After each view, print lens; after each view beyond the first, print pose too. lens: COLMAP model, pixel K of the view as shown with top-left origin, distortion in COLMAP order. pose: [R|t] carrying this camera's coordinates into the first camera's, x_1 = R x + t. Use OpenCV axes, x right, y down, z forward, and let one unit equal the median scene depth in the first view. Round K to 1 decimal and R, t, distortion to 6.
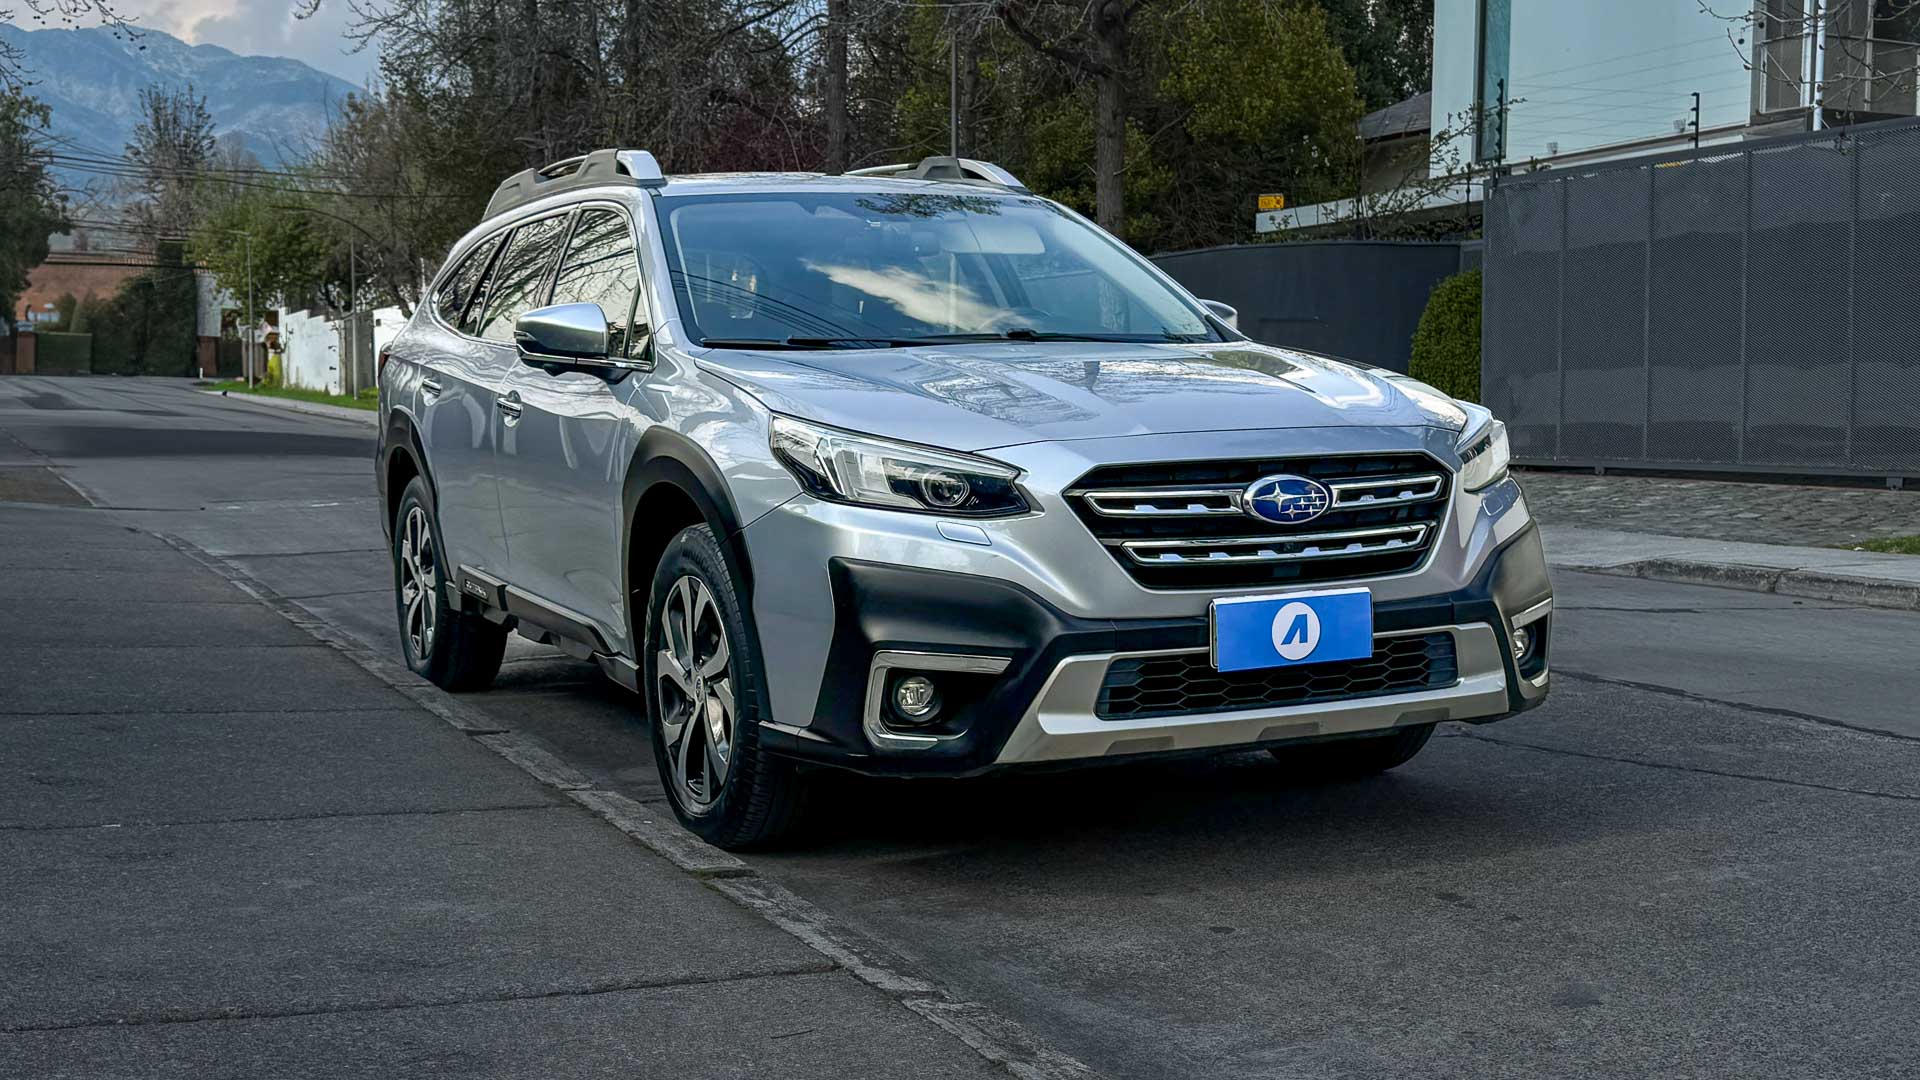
lens RADIAL K [[2100.4, 0, 963.1], [0, 2100.4, 541.9], [0, 0, 1]] dist [0.141443, 0.000000]
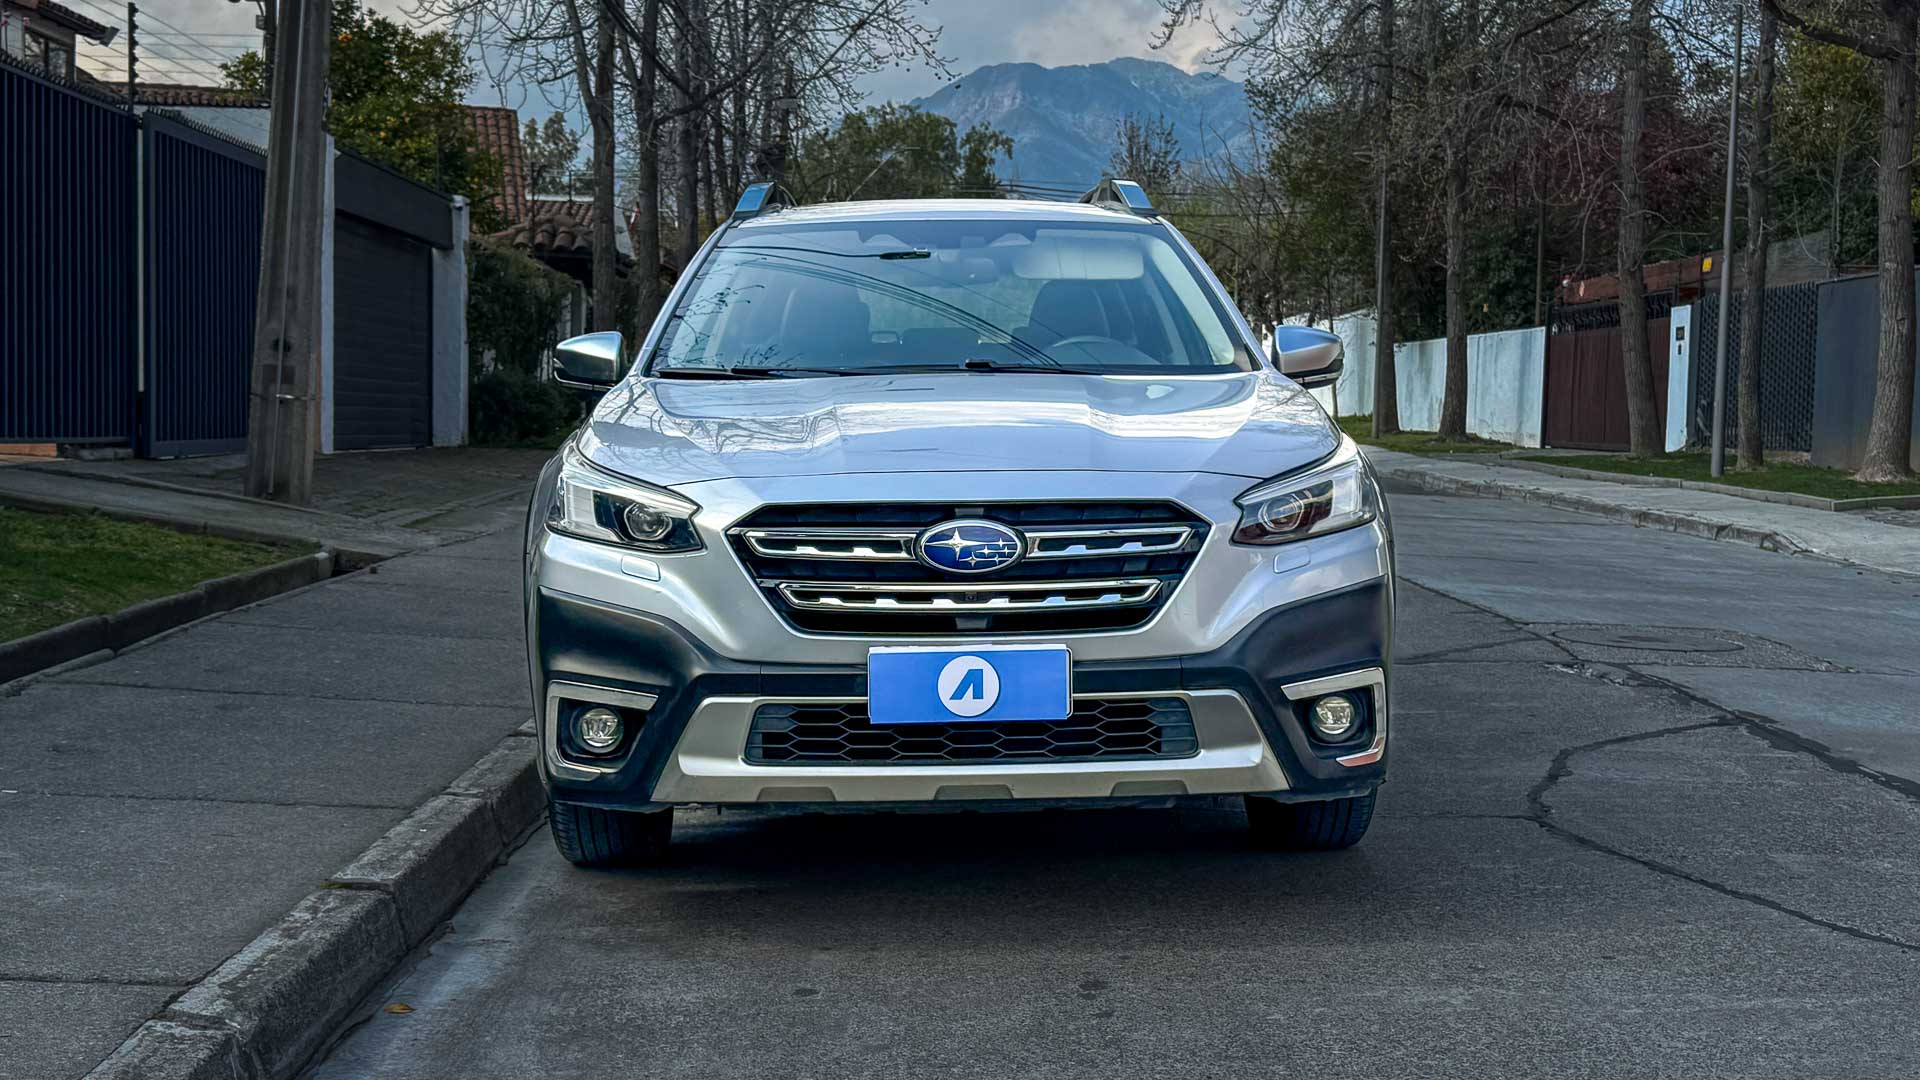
lens RADIAL K [[2100.4, 0, 960.7], [0, 2100.4, 537.8], [0, 0, 1]] dist [0.141443, 0.000000]
pose [[0.931355, 0.037278, -0.362200, 0.493001], [-0.040561, 0.999176, -0.001461, -0.022508], [0.361847, 0.016052, 0.932099, 0.121879]]
